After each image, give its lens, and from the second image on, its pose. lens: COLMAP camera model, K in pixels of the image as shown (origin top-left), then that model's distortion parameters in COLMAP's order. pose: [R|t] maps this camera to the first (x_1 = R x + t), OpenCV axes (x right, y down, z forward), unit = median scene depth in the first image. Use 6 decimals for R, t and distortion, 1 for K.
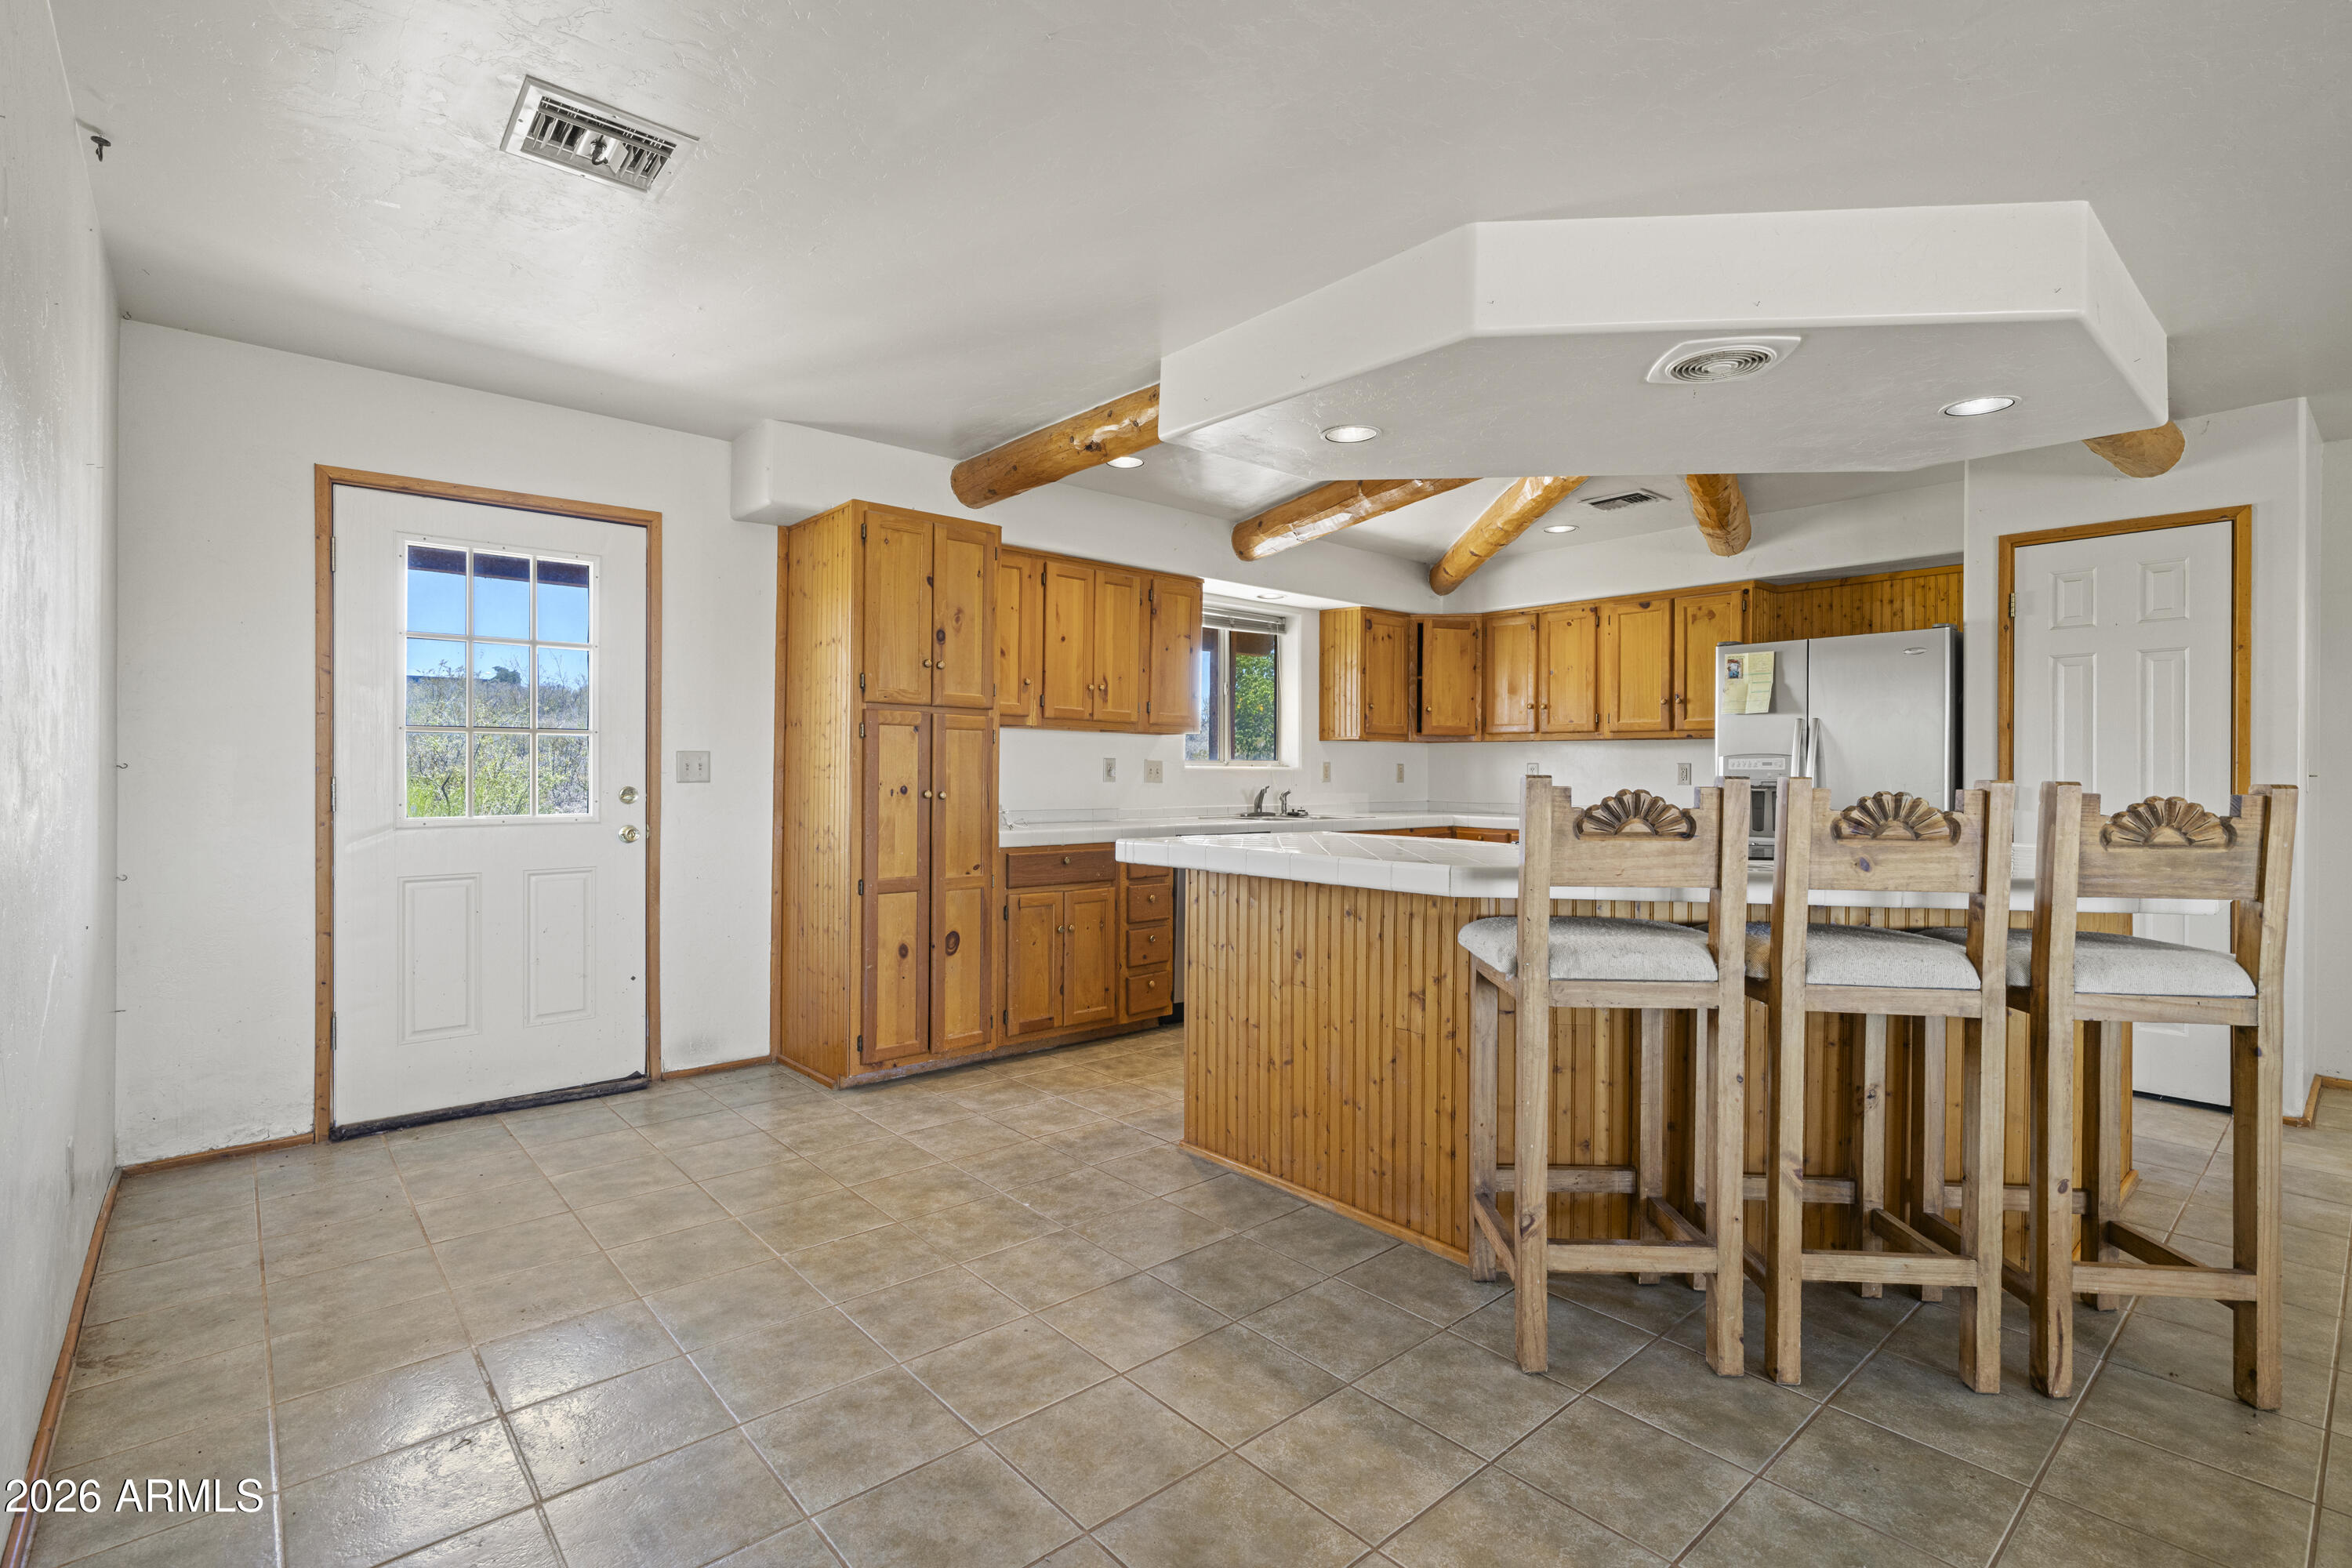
lens RADIAL K [[1078.5, 0, 1180.2], [0, 1078.5, 769.4], [0, 0, 1]] dist [0.000177, -0.000218]
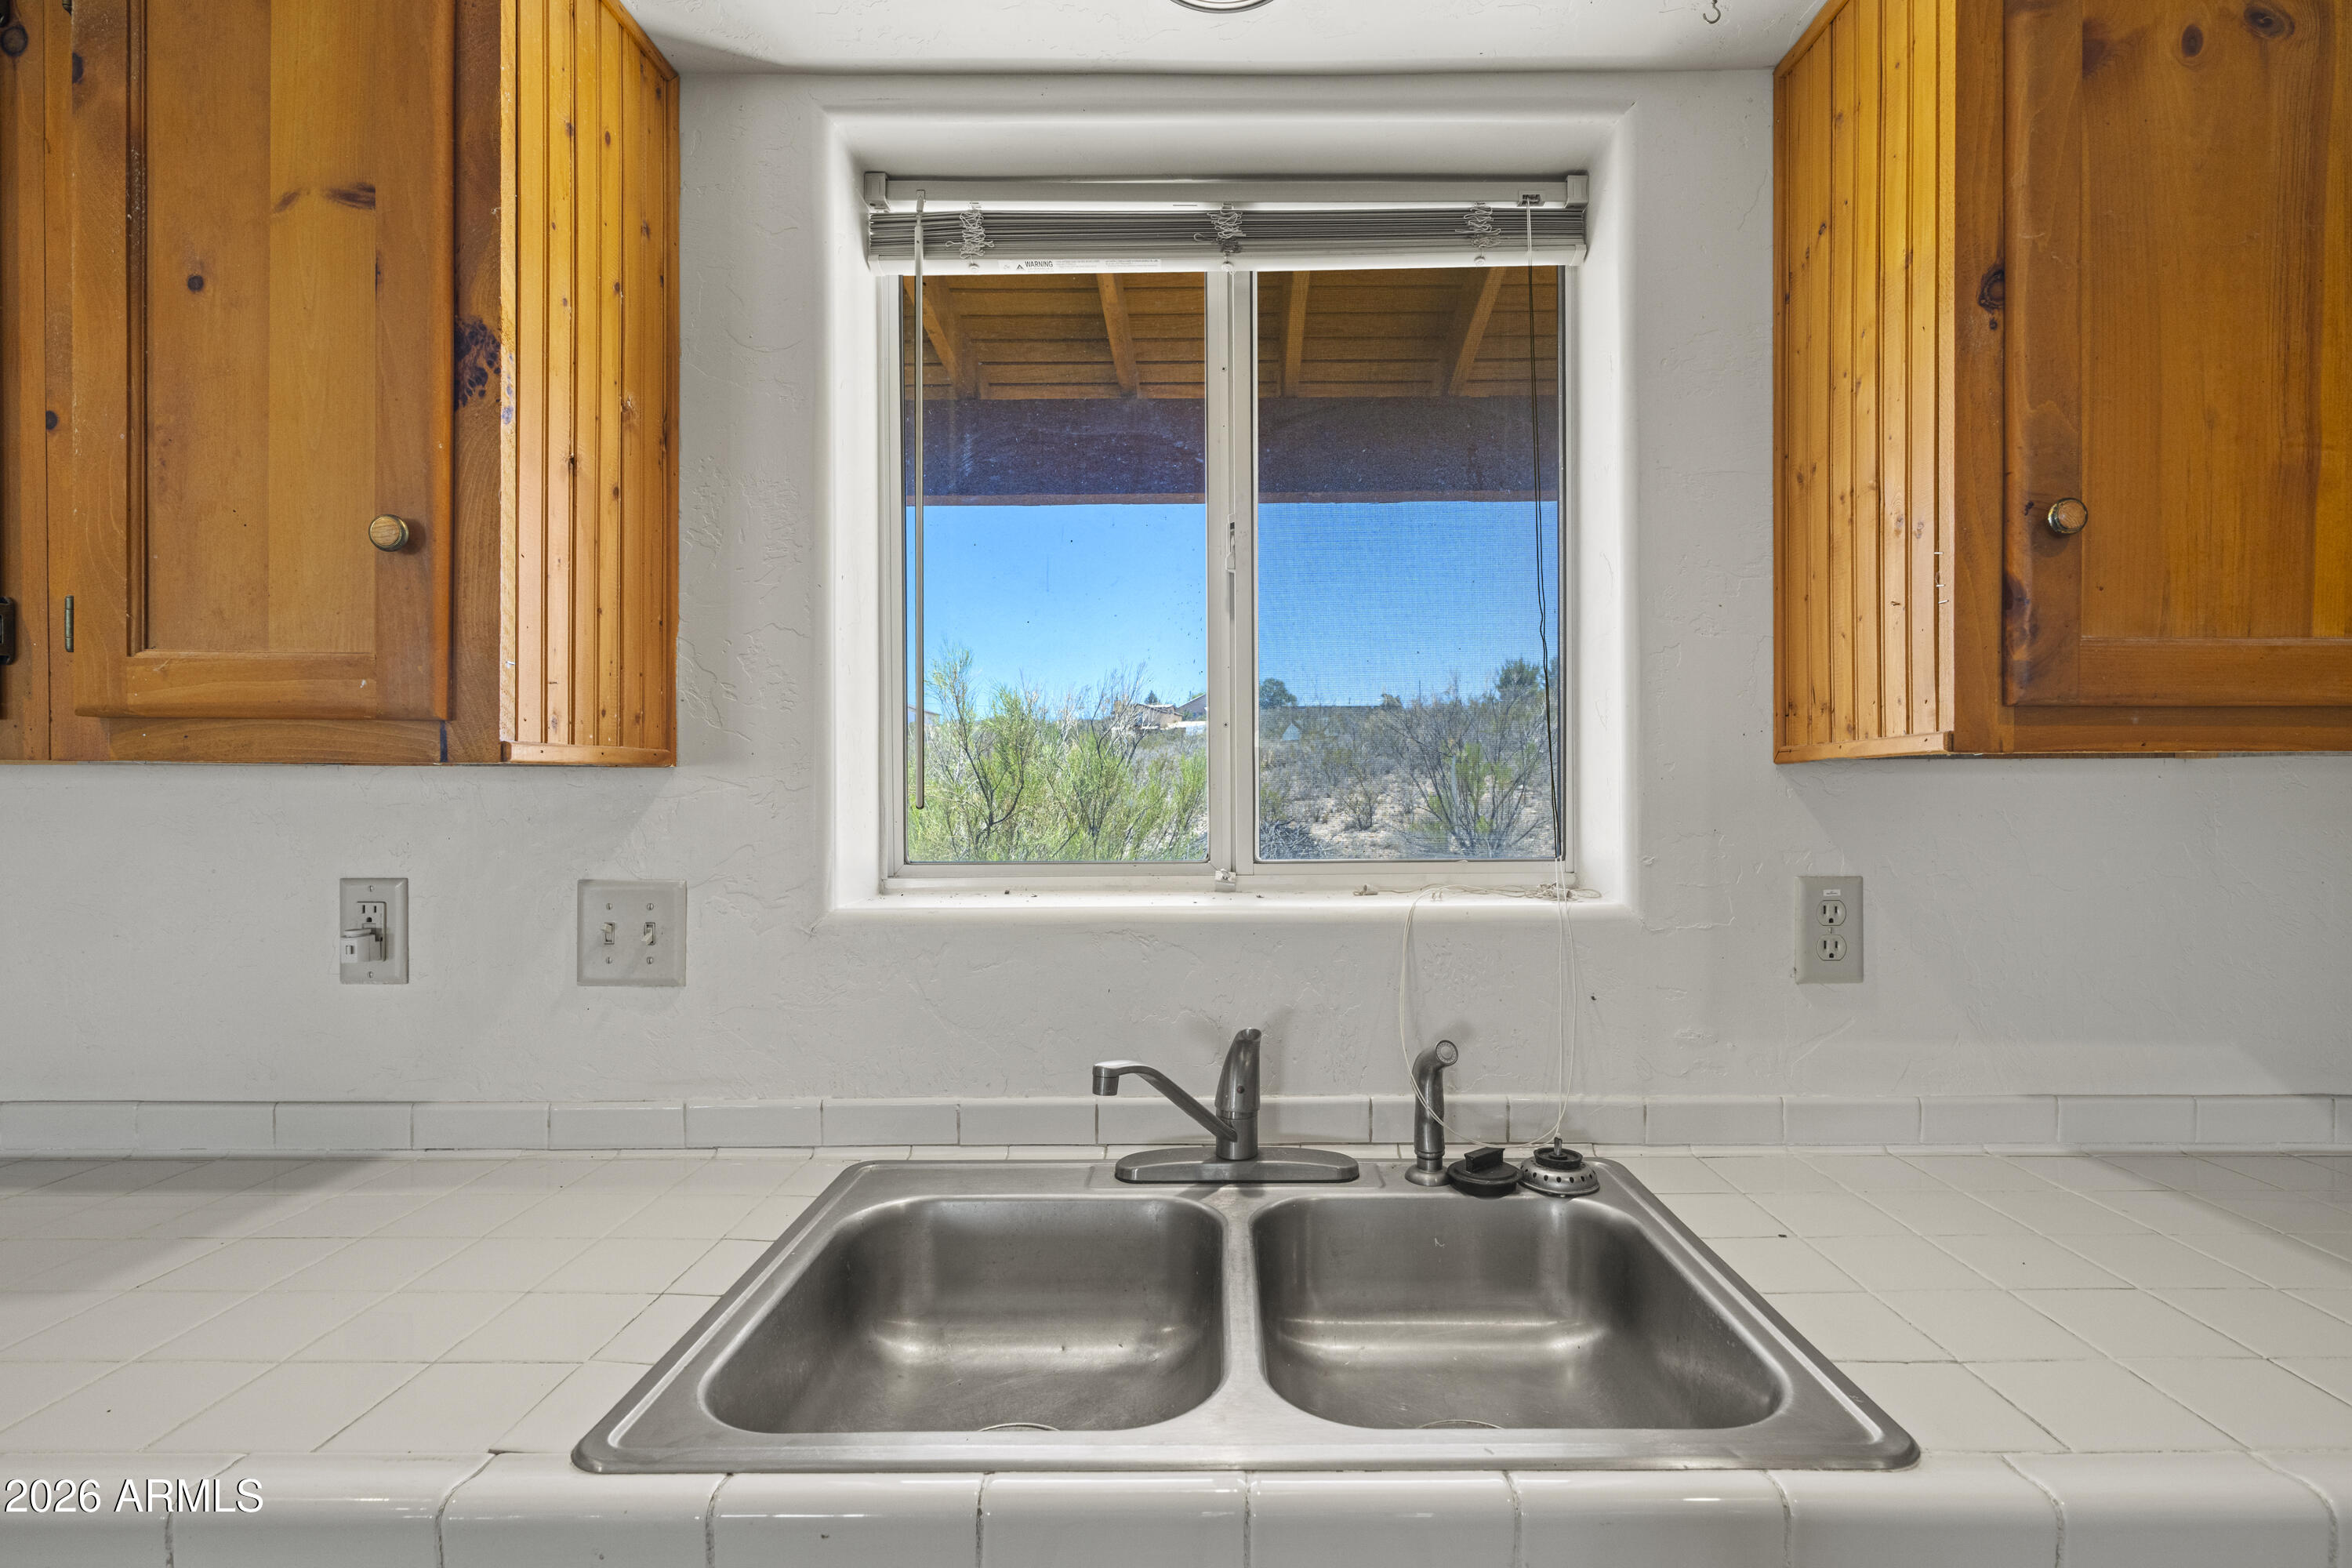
lens RADIAL K [[1130.3, 0, 1221.2], [0, 1130.3, 789.4], [0, 0, 1]] dist [0.002632, 0.000618]
pose [[0.748570, -0.005105, -0.663036, 0.271827], [0.008382, 0.999963, 0.001765, -0.034138], [0.663003, -0.006879, 0.748585, 1.141613]]
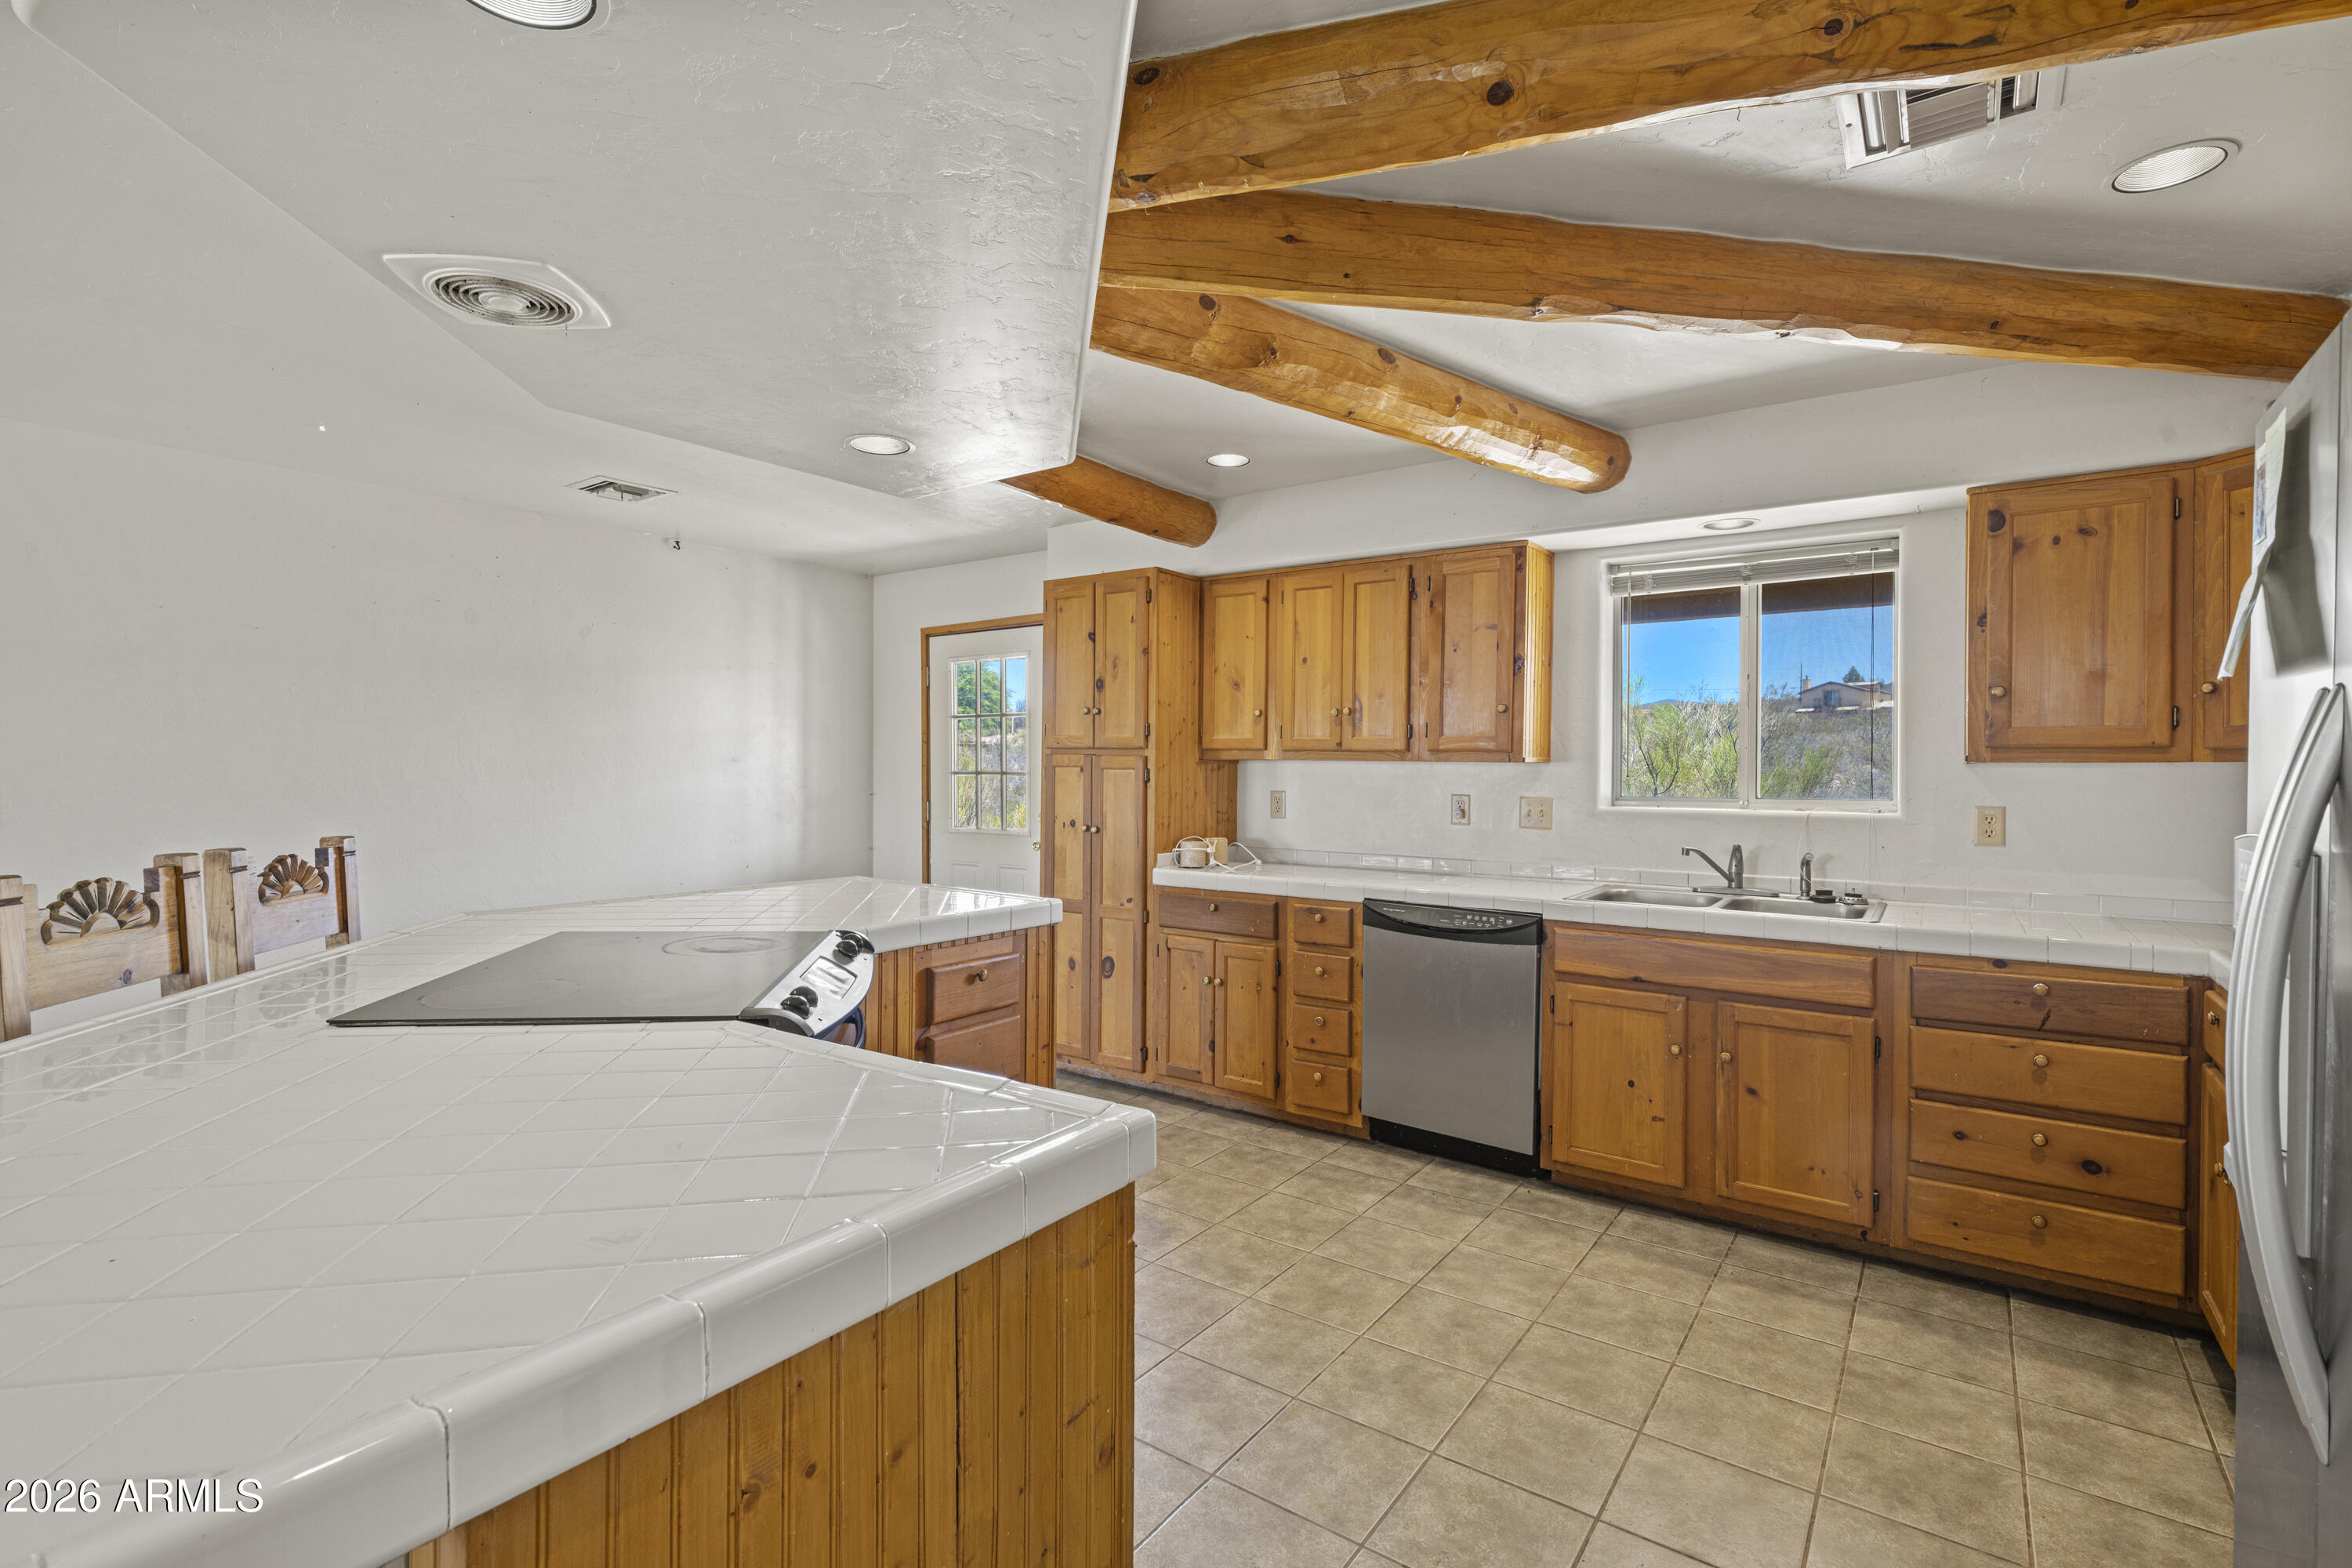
lens RADIAL K [[1072.6, 0, 1179.1], [0, 1072.6, 772.7], [0, 0, 1]] dist [0.002991, 0.000517]
pose [[0.221442, 0.000002, -0.975174, 0.783361], [-0.003251, 0.999994, -0.000736, -0.030575], [0.975168, 0.003333, 0.221441, 0.763693]]
